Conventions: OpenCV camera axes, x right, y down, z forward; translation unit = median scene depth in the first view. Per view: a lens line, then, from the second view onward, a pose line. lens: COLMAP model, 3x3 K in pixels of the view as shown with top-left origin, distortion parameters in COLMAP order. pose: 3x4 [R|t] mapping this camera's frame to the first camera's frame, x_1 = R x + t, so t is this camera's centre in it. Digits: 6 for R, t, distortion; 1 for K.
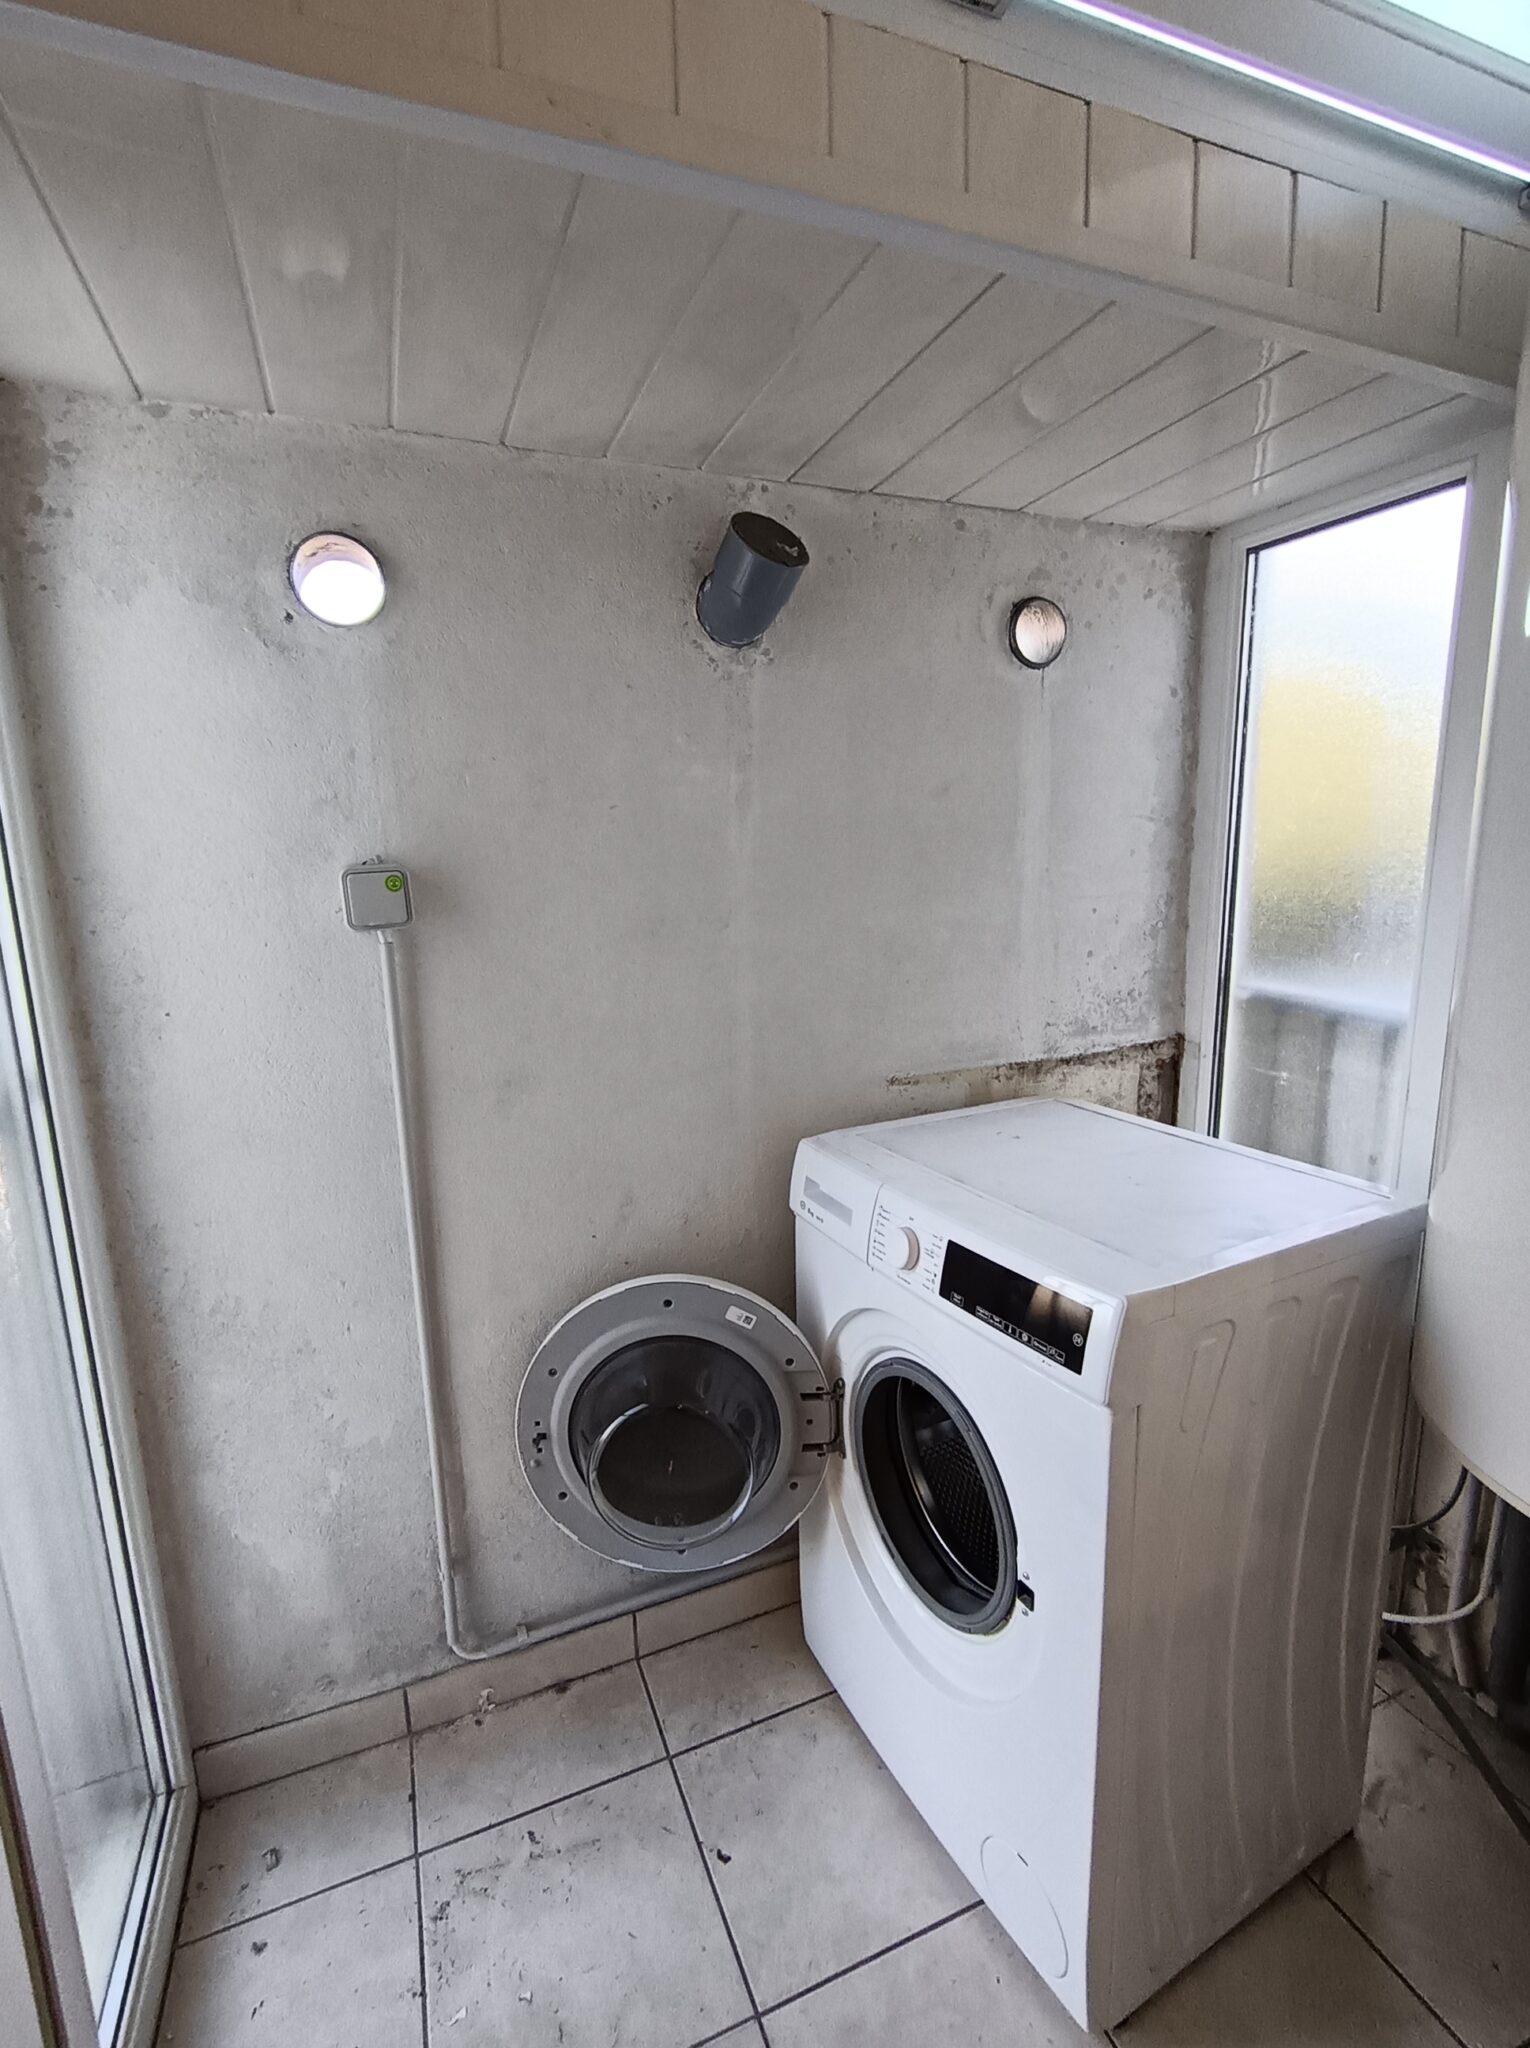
lens RADIAL K [[960.5, 0, 773.3], [0, 960.5, 1024.6], [0, 0, 1]] dist [0.010399, -0.004578]
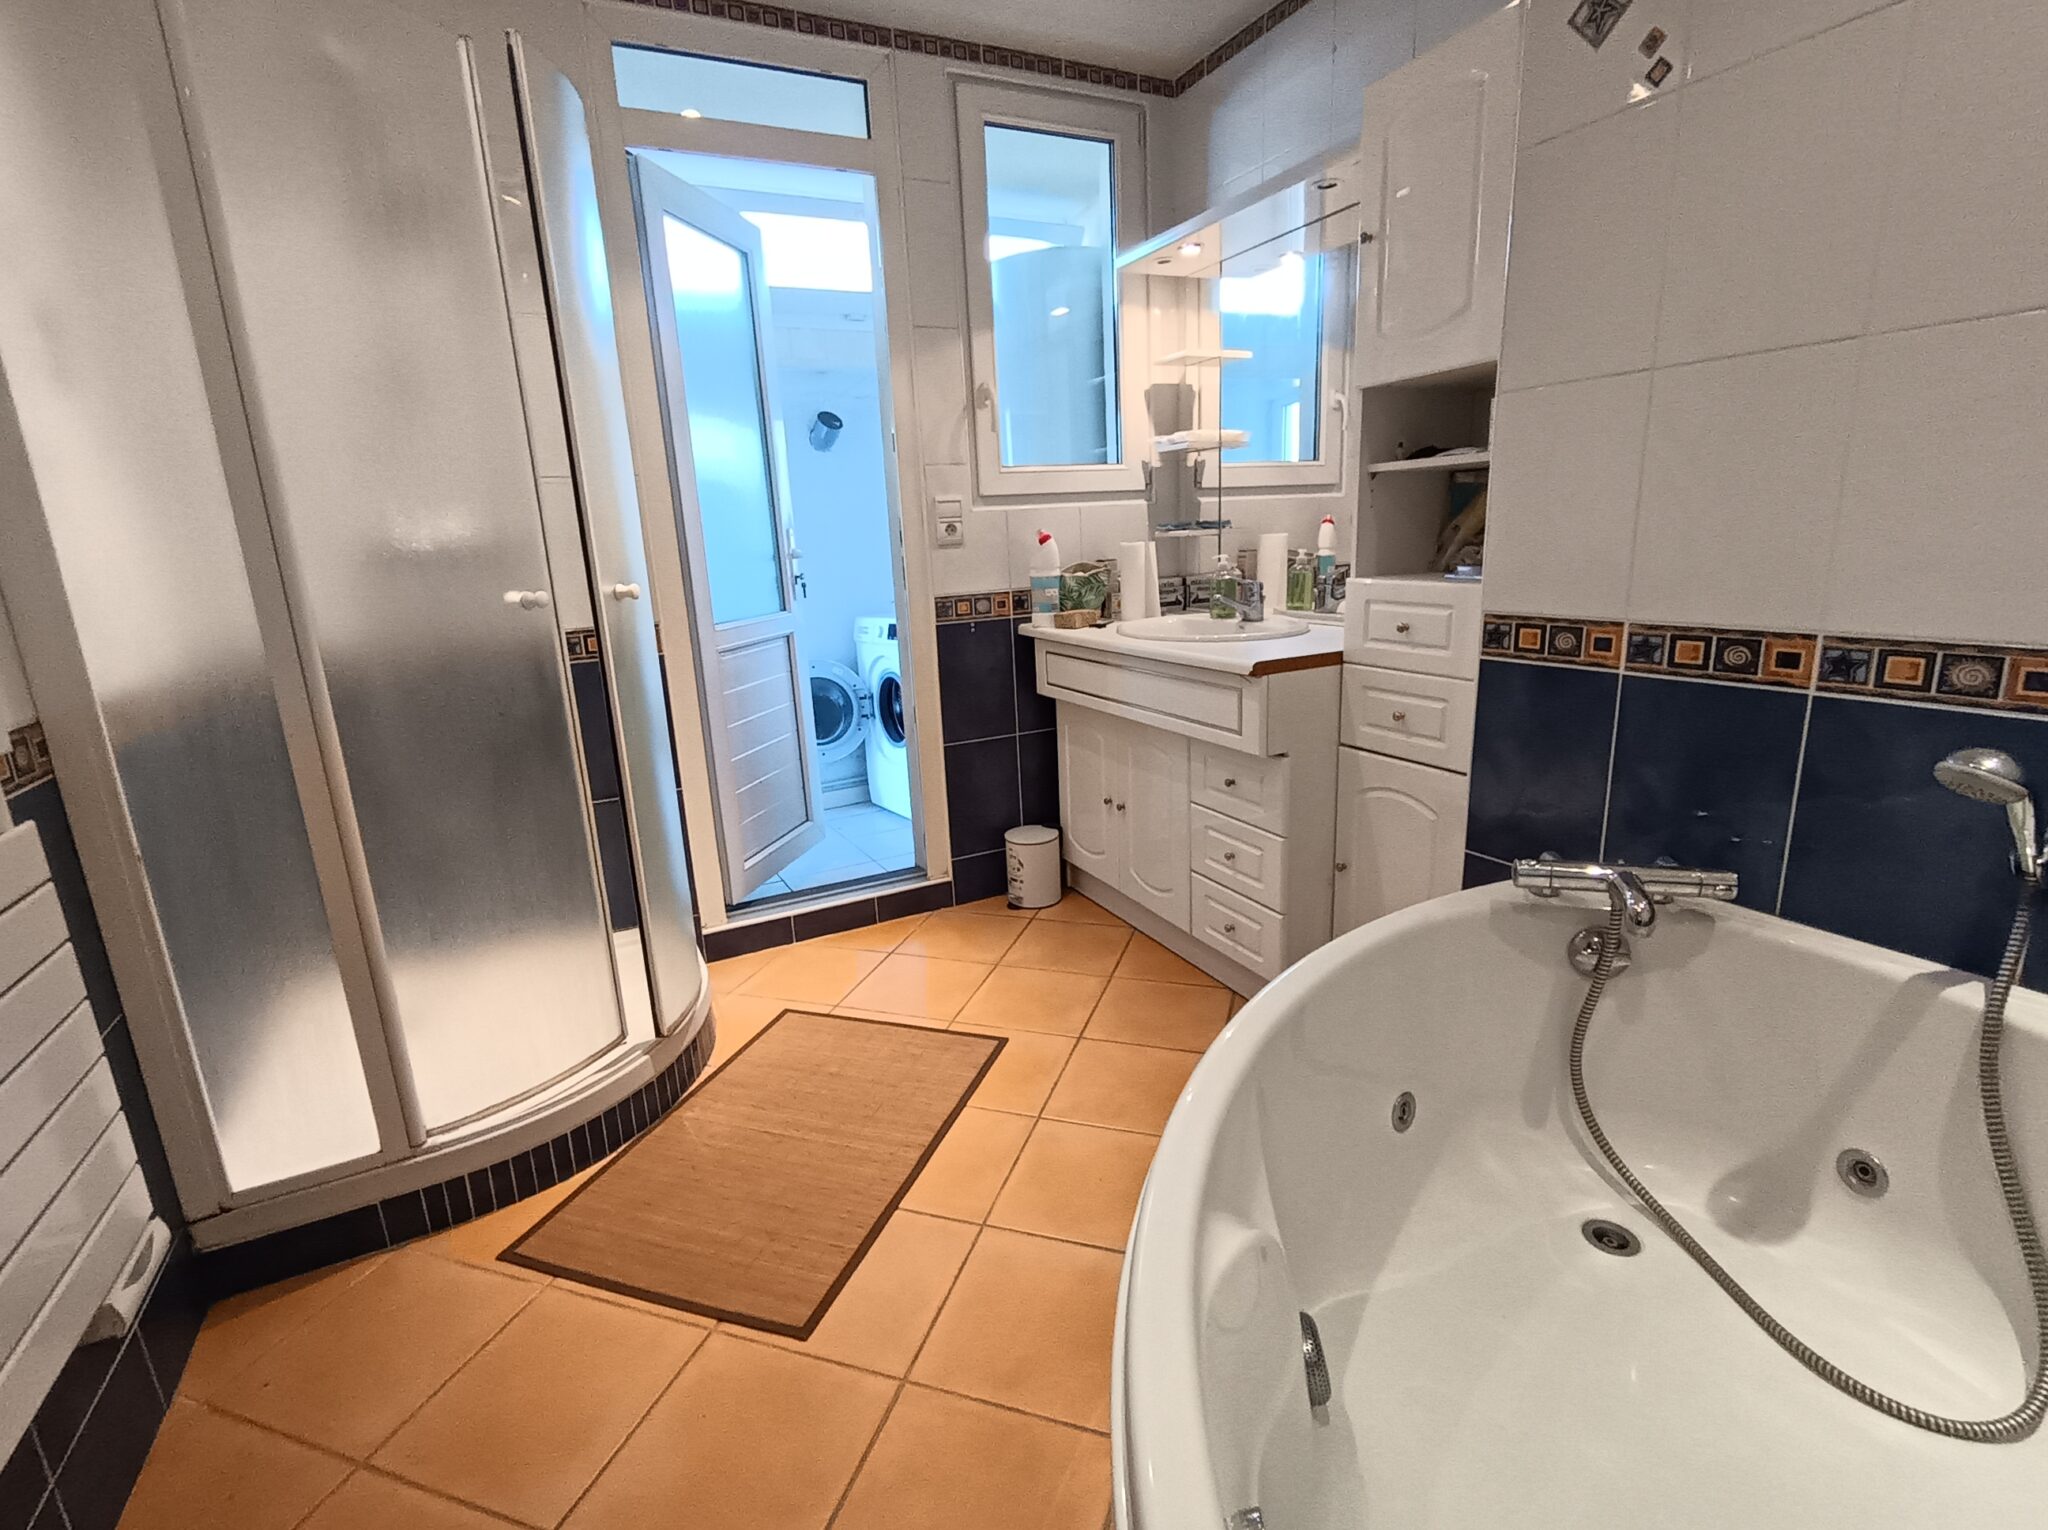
lens RADIAL K [[960.5, 0, 1013.7], [0, 960.5, 762.9], [0, 0, 1]] dist [0.010399, -0.004578]
pose [[0.997045, -0.047192, 0.060617, 0.322299], [0.044069, 0.997682, 0.051855, 0.453812], [-0.062923, -0.049030, 0.996813, -2.083954]]
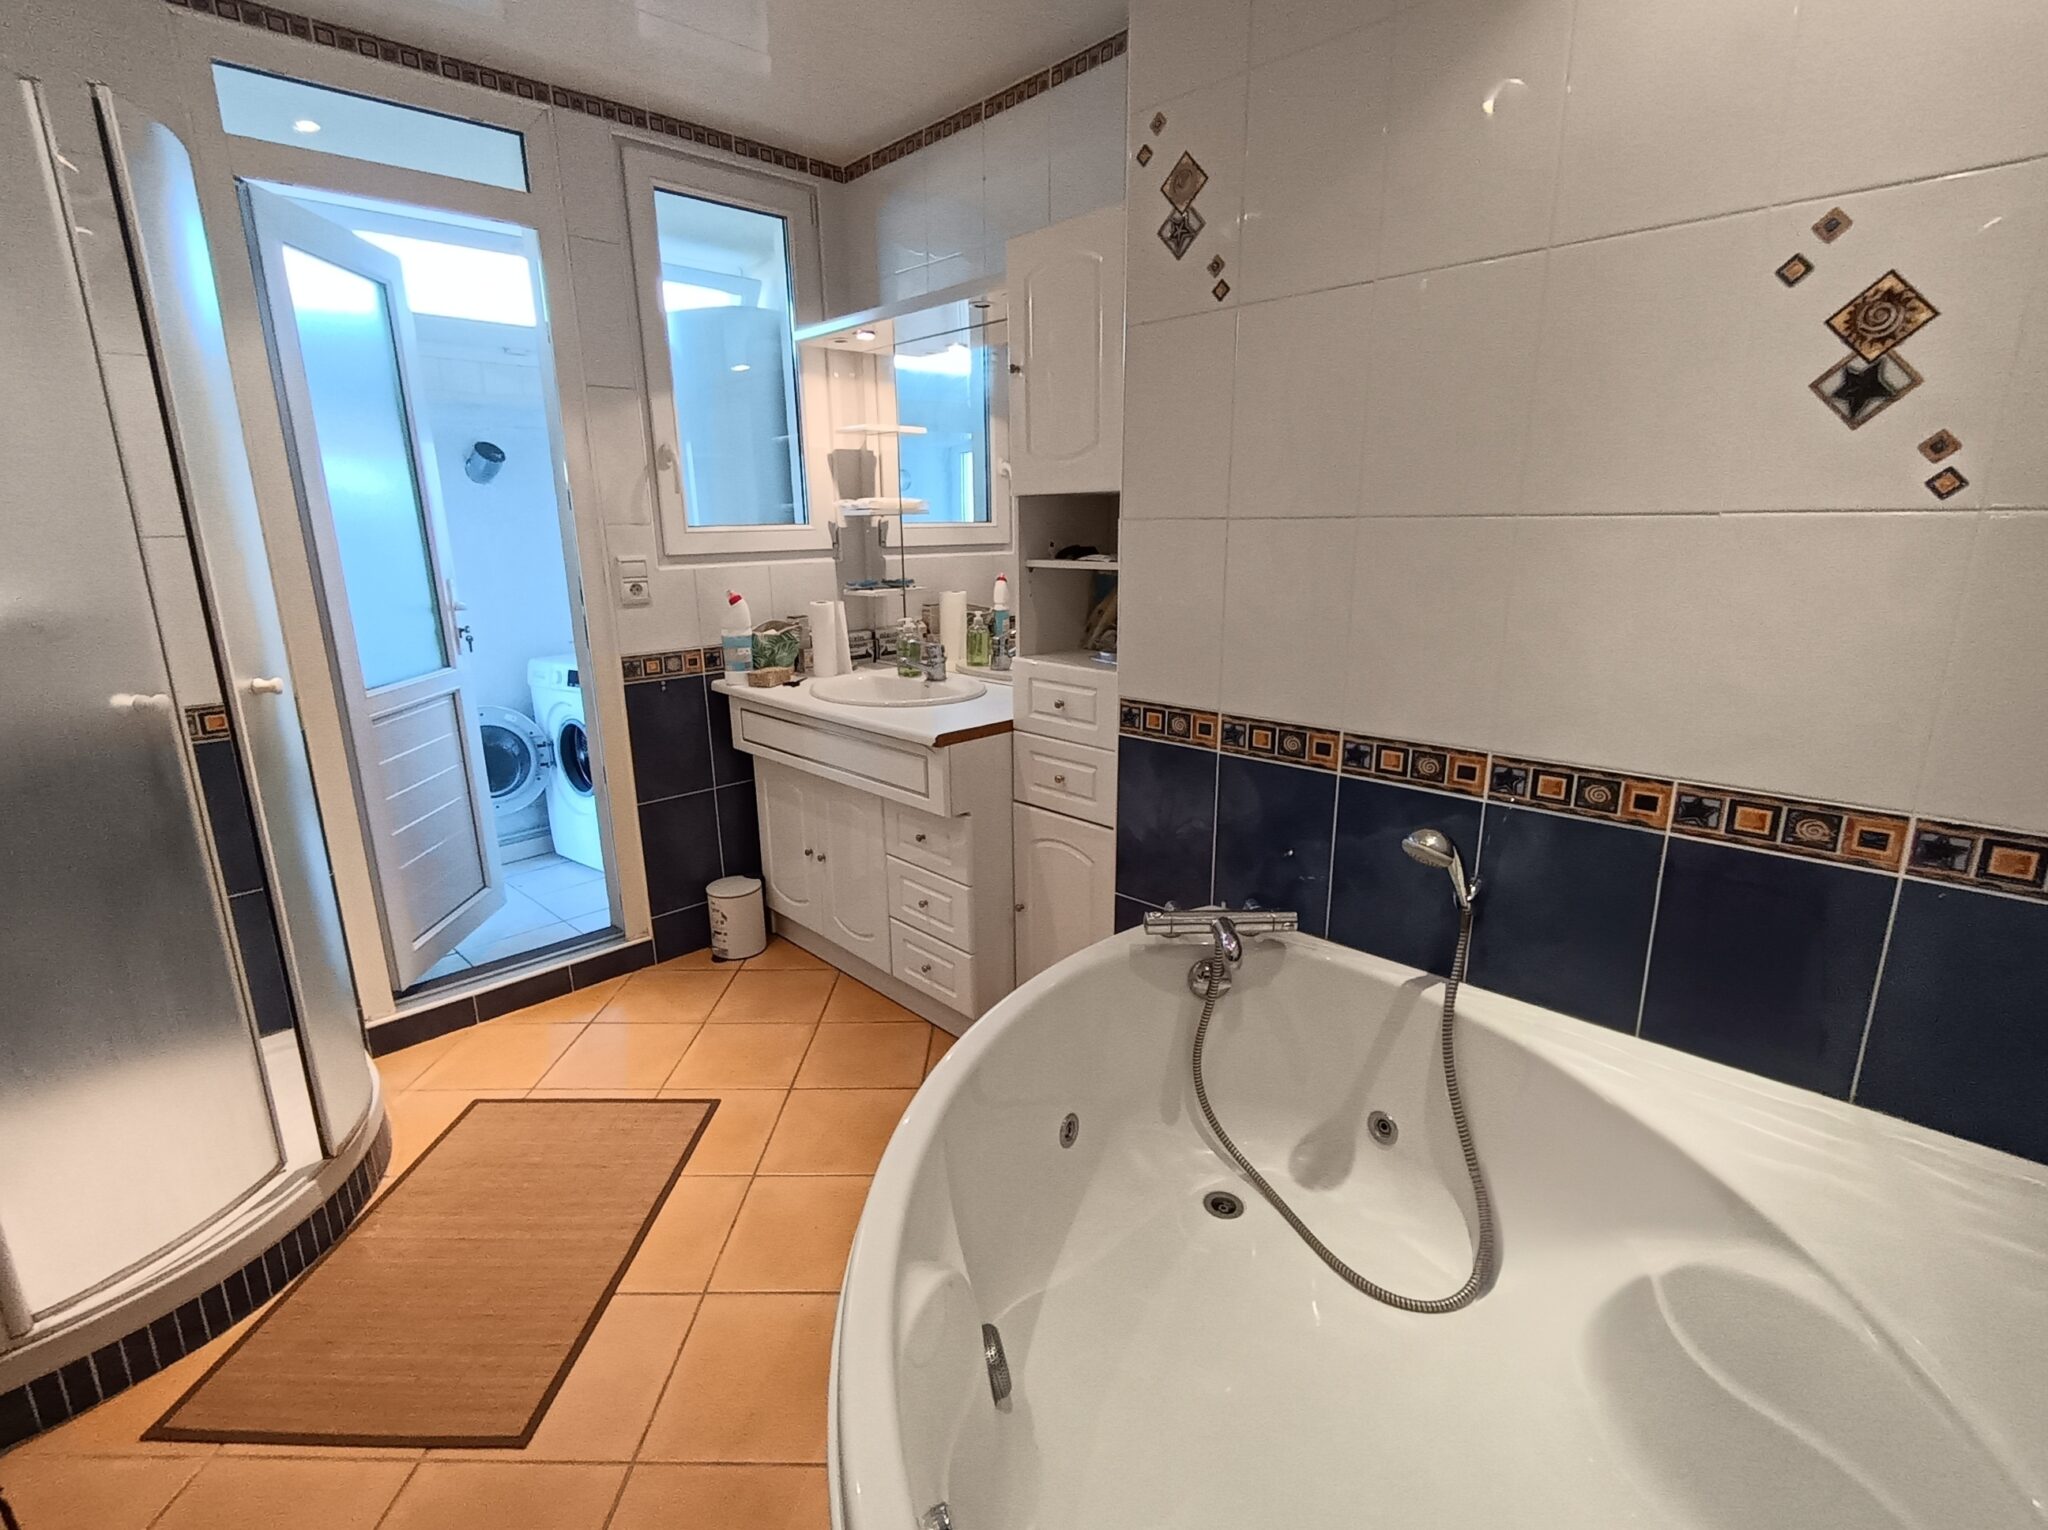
lens RADIAL K [[960.5, 0, 1009.3], [0, 960.5, 768.5], [0, 0, 1]] dist [0.010399, -0.004578]
pose [[0.930728, -0.087983, 0.354971, 0.315065], [0.066640, 0.995181, 0.071936, 0.340394], [-0.359590, -0.043298, 0.932105, -2.206399]]
